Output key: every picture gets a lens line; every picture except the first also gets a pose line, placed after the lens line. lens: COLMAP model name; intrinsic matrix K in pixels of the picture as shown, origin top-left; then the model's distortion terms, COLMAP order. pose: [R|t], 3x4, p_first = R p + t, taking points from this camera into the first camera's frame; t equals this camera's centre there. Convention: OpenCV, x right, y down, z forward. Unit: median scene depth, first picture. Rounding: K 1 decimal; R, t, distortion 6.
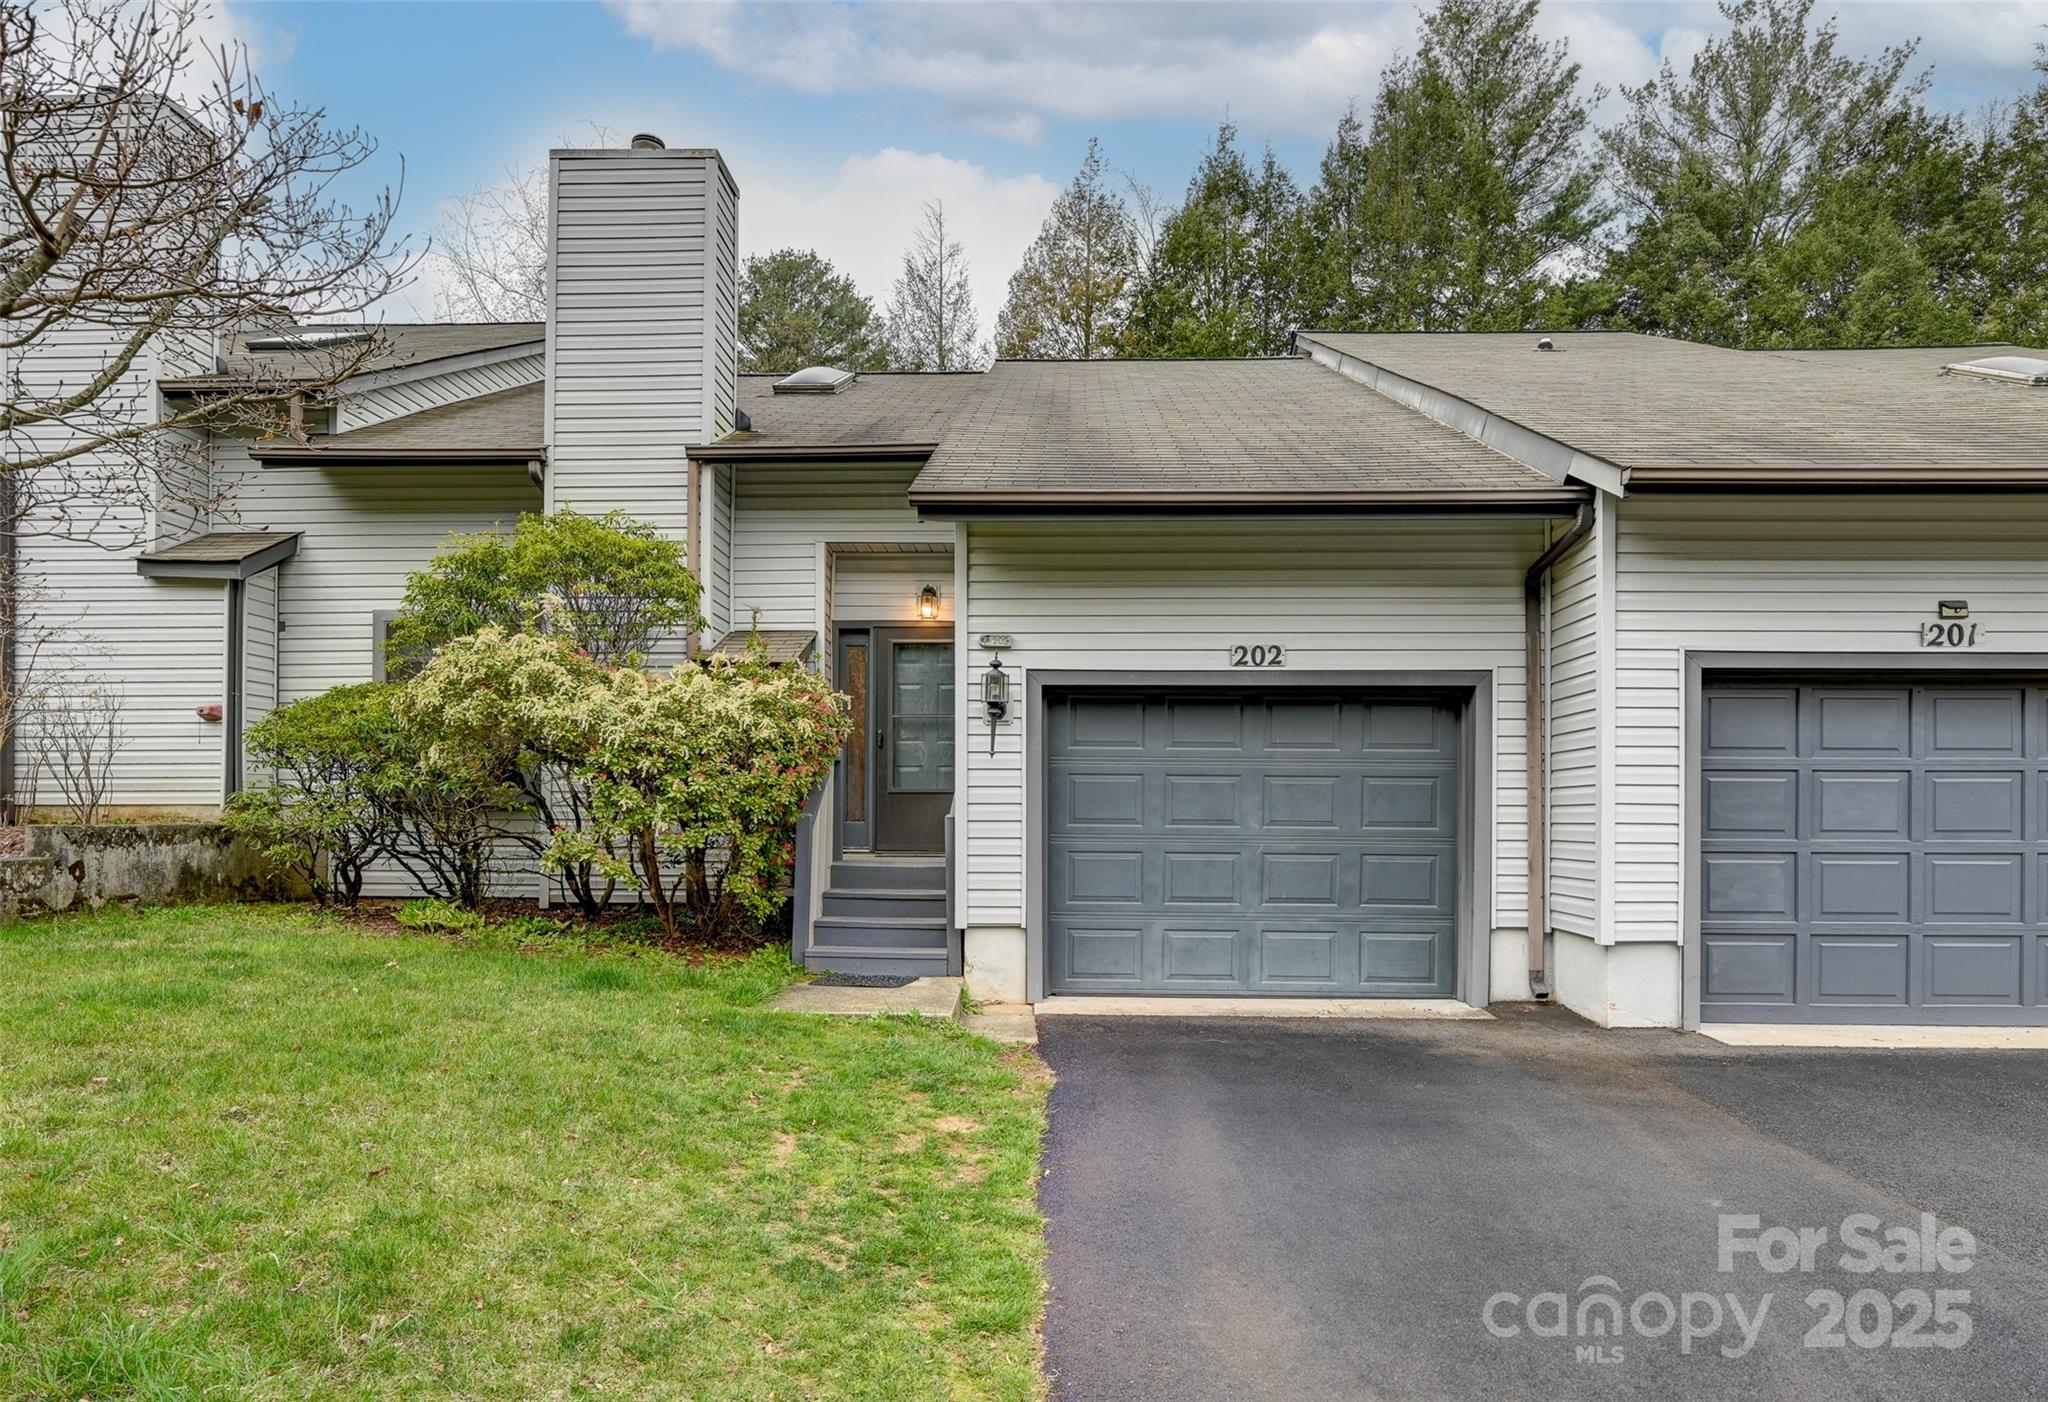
lens RADIAL K [[1178.8, 0, 1028.5], [0, 1178.8, 784.9], [0, 0, 1]] dist [-0.000044, 0.000175]
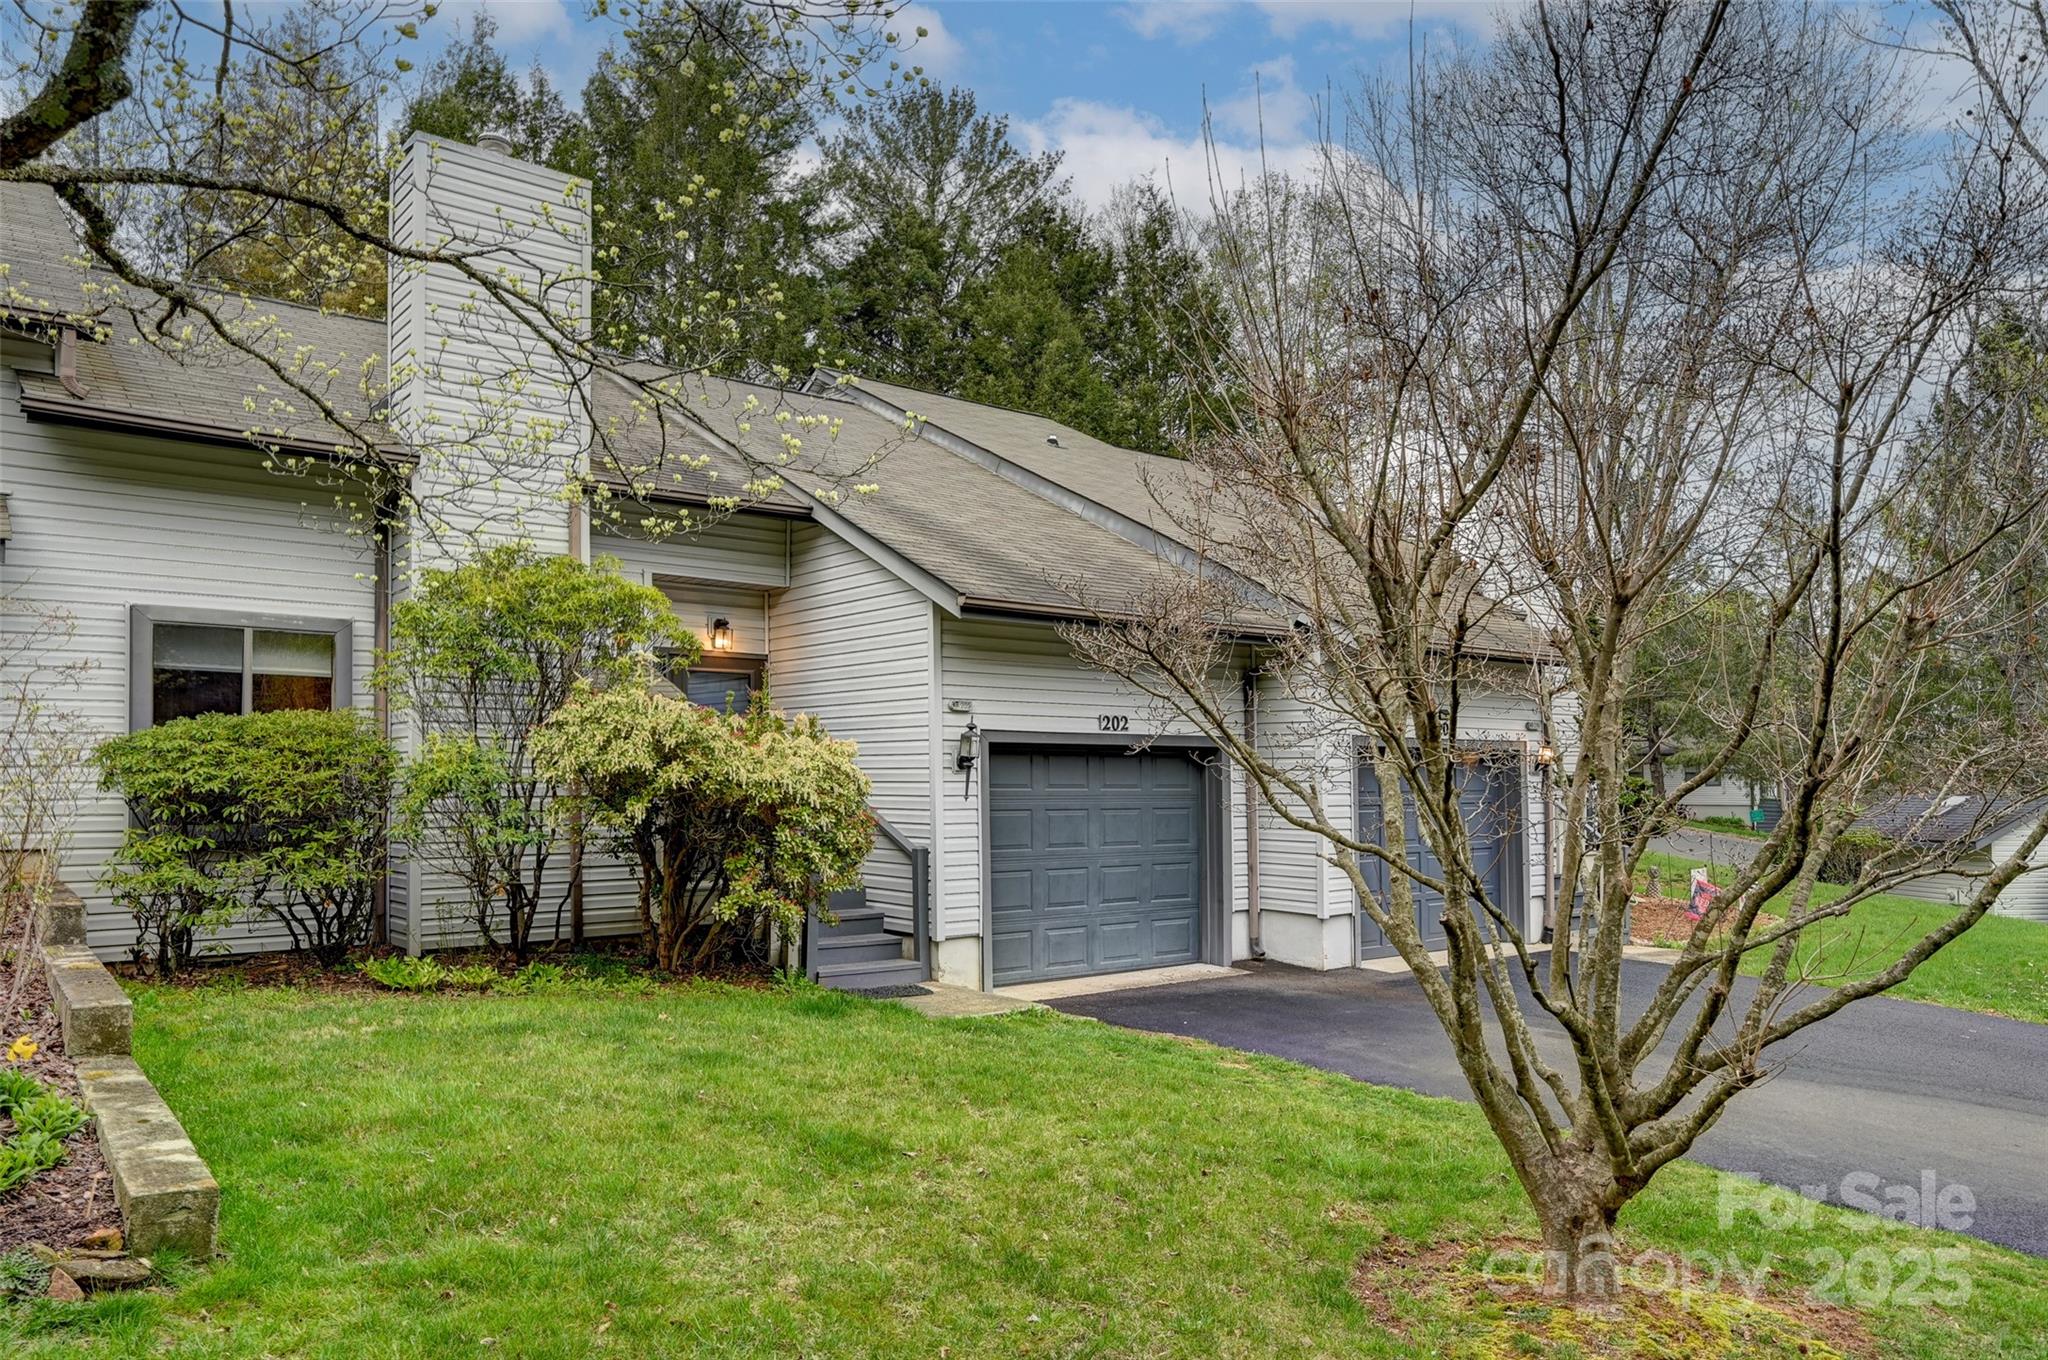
lens RADIAL K [[1309.7, 0, 1023.9], [0, 1309.7, 685.8], [0, 0, 1]] dist [-0.005952, -0.000796]
pose [[0.773327, 0.043502, 0.632513, -0.835405], [-0.017296, 0.998719, -0.047542, -0.077225], [-0.633771, 0.025826, 0.773089, -0.110648]]
